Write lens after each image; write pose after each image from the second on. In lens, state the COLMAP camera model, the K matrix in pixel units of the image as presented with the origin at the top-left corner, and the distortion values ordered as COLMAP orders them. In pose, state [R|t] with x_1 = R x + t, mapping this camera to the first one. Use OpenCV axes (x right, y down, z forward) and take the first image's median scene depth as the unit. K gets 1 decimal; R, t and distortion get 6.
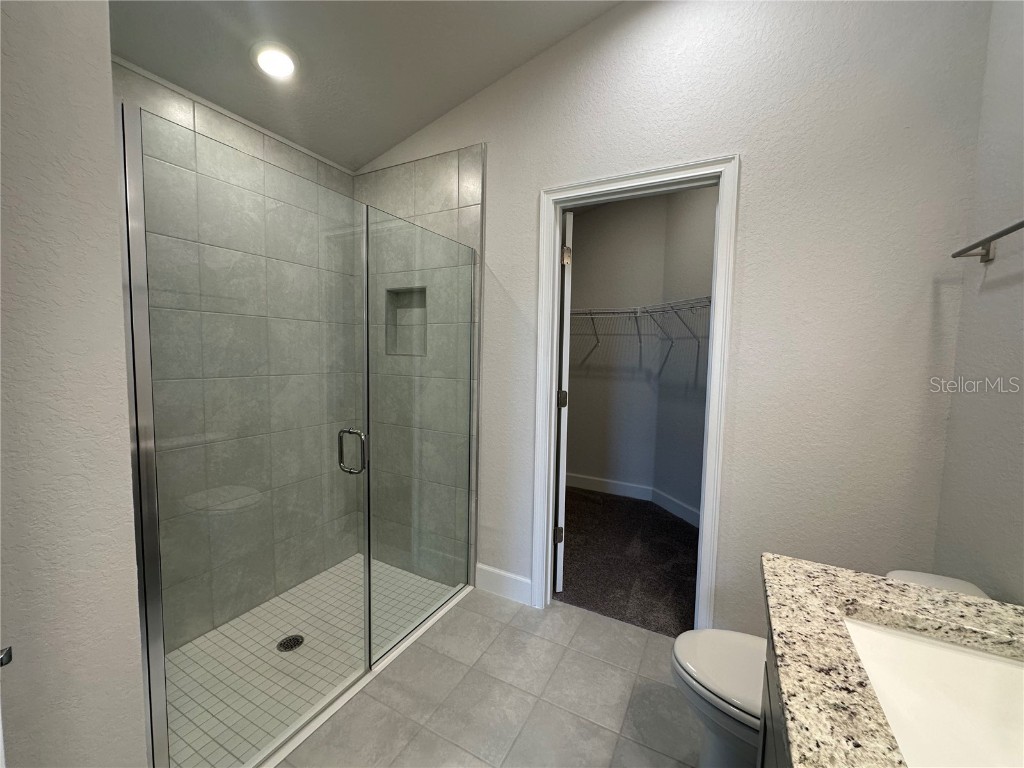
lens RADIAL K [[408.8, 0, 513.0], [0, 408.8, 382.9], [0, 0, 1]] dist [-0.000867, 0.000177]
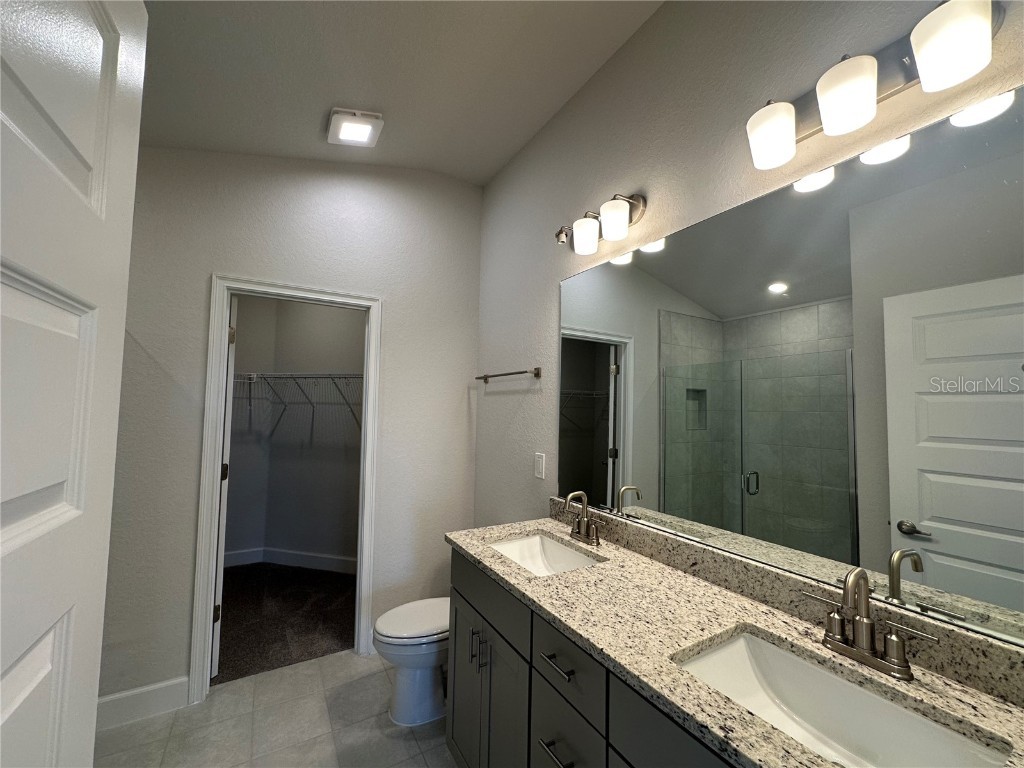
lens RADIAL K [[408.8, 0, 513.0], [0, 408.8, 382.9], [0, 0, 1]] dist [-0.000867, 0.000177]
pose [[0.517294, 0.040230, 0.854862, -0.403474], [0.058464, 0.994900, -0.082198, -0.058642], [-0.853809, 0.092499, 0.512303, -0.164602]]
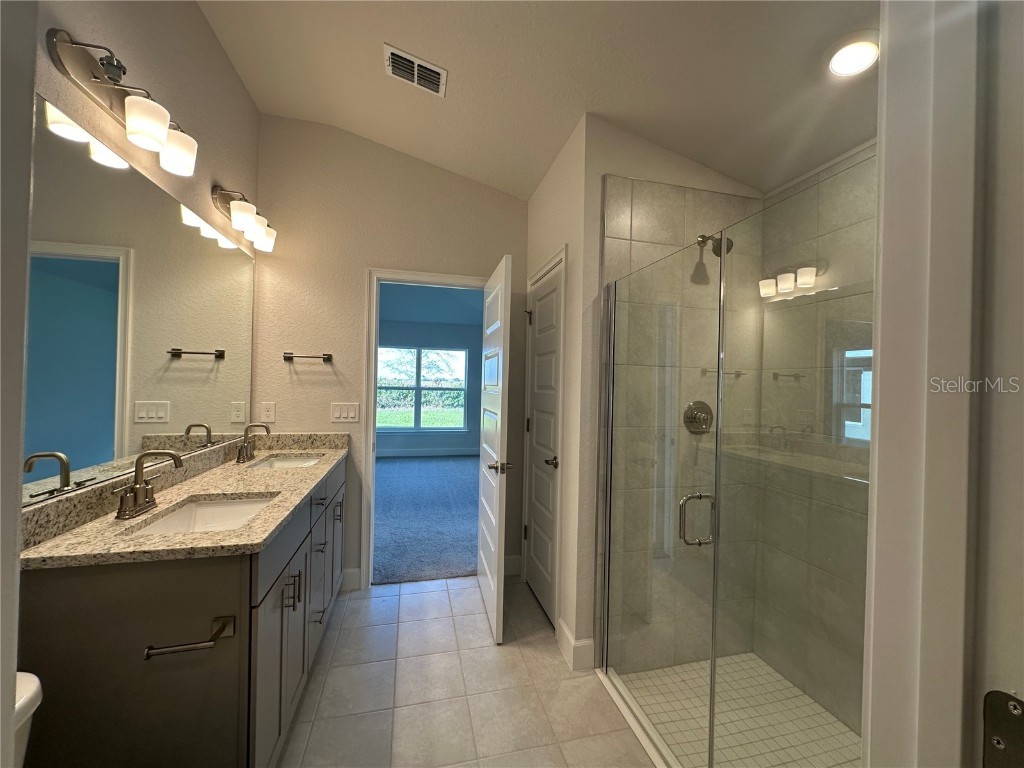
lens RADIAL K [[408.8, 0, 513.0], [0, 408.8, 382.9], [0, 0, 1]] dist [-0.000867, 0.000177]
pose [[-0.742000, -0.039960, -0.669208, 0.371021], [-0.086103, 0.995635, 0.036018, -0.083694], [0.664848, 0.084346, -0.742201, 1.007413]]
